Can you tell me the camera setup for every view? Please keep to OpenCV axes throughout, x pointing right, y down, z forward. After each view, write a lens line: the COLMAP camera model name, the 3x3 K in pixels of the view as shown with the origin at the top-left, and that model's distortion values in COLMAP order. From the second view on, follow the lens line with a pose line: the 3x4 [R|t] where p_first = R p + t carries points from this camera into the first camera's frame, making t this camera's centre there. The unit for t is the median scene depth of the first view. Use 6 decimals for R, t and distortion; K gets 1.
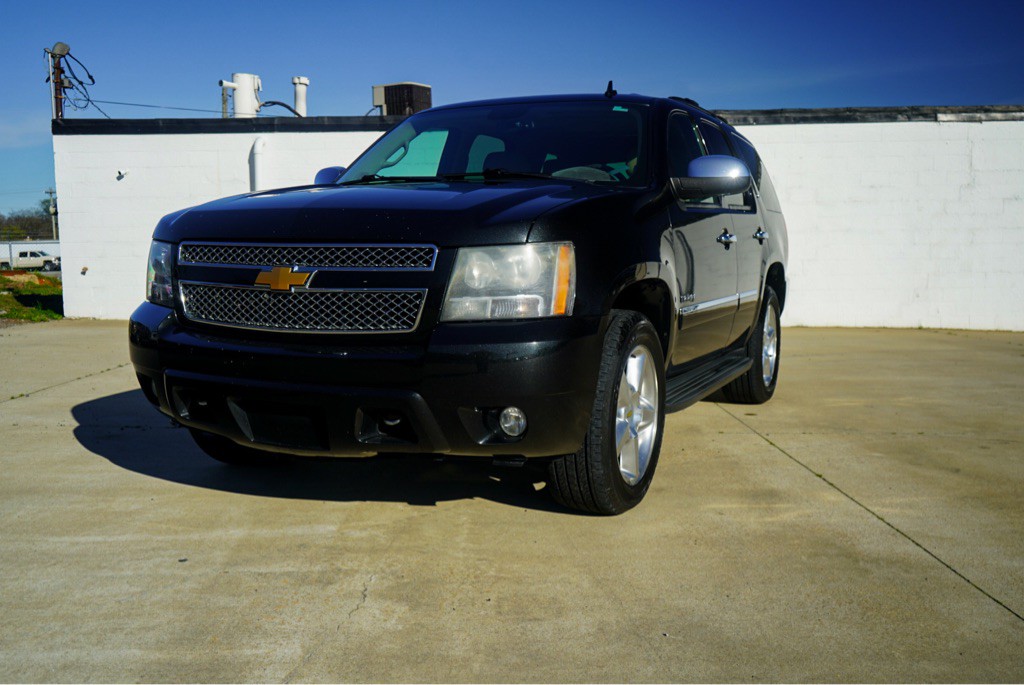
lens RADIAL K [[774.0, 0, 512.1], [0, 774.0, 326.0], [0, 0, 1]] dist [0.006824, 0.002413]
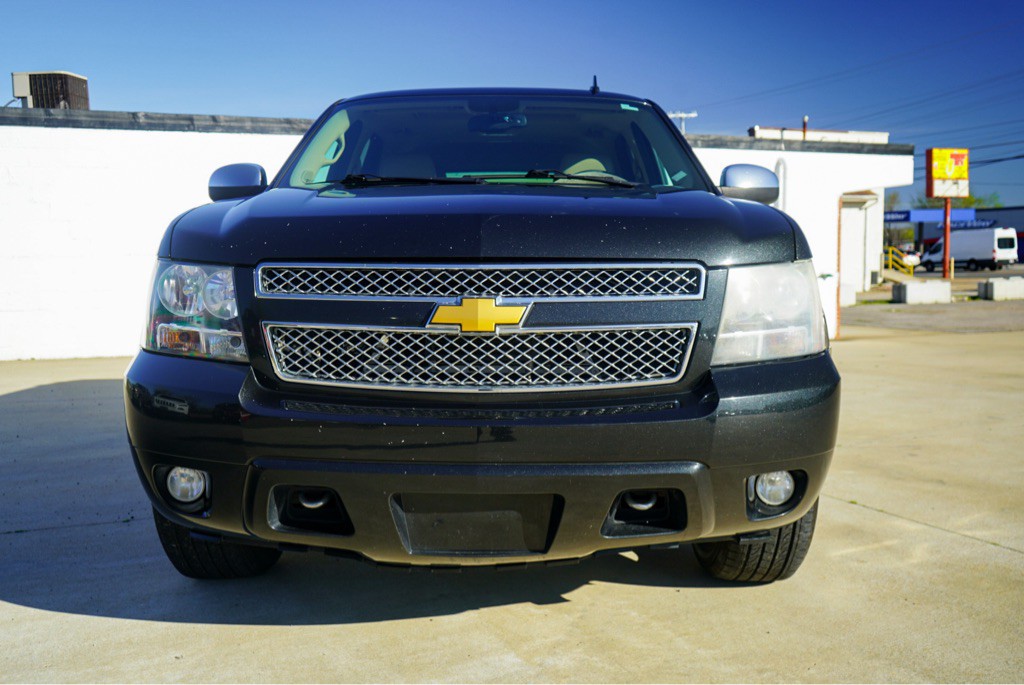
lens RADIAL K [[828.2, 0, 514.9], [0, 828.2, 357.4], [0, 0, 1]] dist [-0.003468, 0.007757]
pose [[0.933302, -0.047382, 0.355952, -0.470301], [0.045445, 0.998871, 0.013808, -0.028473], [-0.356205, 0.003289, 0.934402, 0.262113]]
